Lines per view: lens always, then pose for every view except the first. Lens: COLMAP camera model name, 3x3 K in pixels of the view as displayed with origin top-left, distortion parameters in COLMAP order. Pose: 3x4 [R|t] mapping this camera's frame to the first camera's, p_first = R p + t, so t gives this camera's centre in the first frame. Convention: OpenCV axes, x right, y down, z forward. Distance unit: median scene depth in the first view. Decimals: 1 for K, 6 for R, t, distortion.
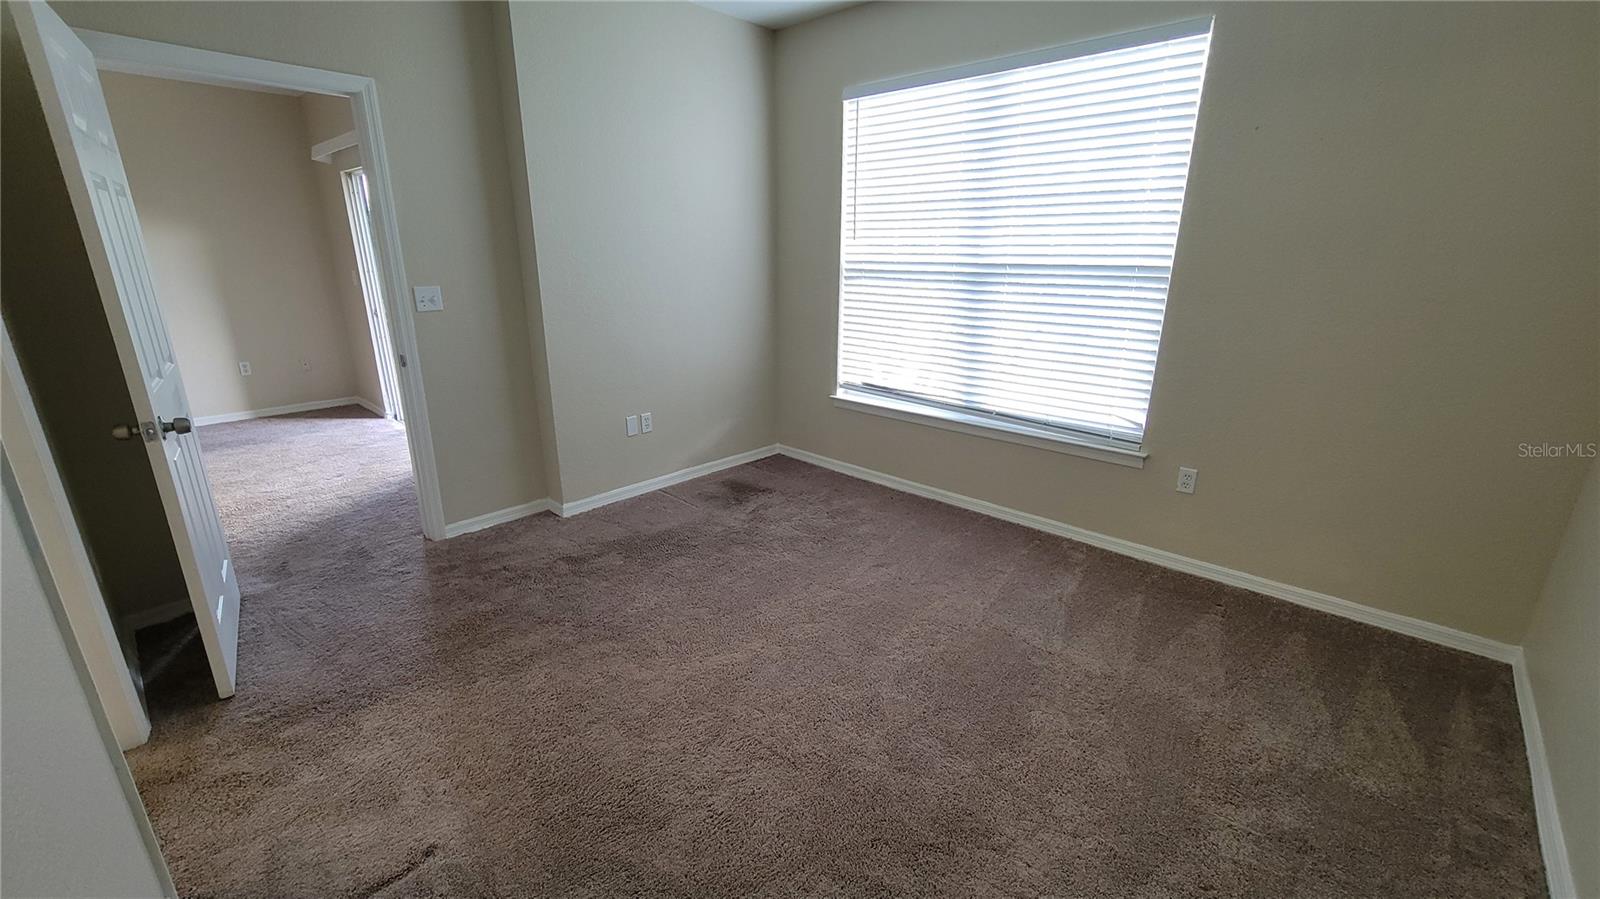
lens RADIAL K [[651.1, 0, 791.4], [0, 651.1, 450.5], [0, 0, 1]] dist [-0.006638, 0.004461]
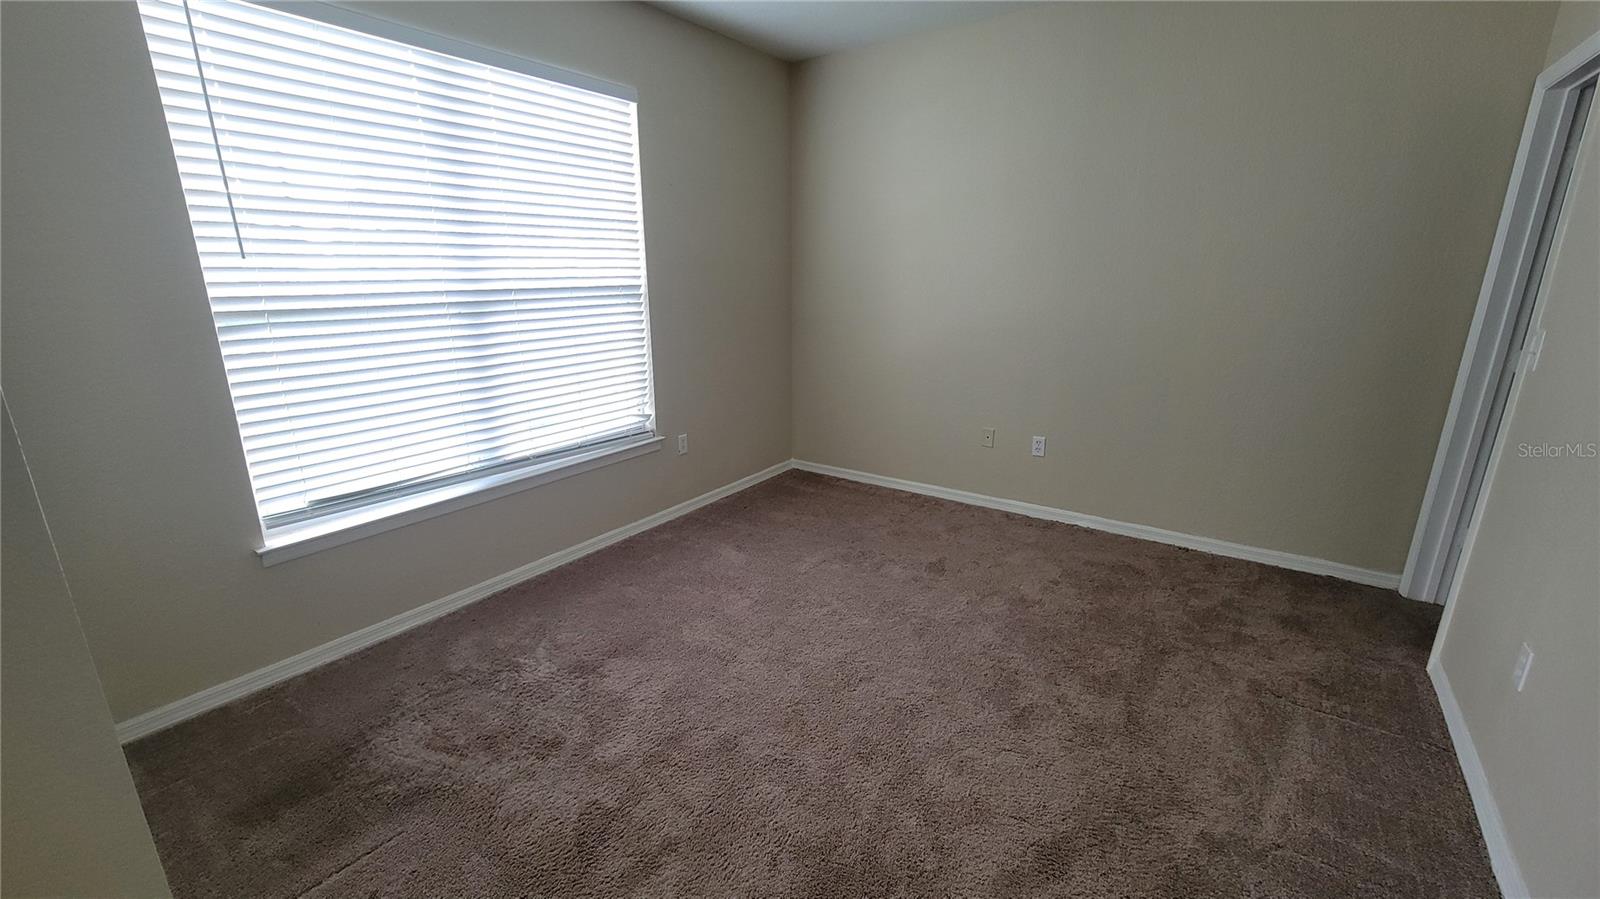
lens RADIAL K [[651.1, 0, 791.4], [0, 651.1, 450.5], [0, 0, 1]] dist [-0.006638, 0.004461]
pose [[-0.129101, -0.259224, 0.957150, -0.591746], [0.307364, 0.907230, 0.287162, -0.218049], [-0.942794, 0.331266, -0.037448, 0.724186]]
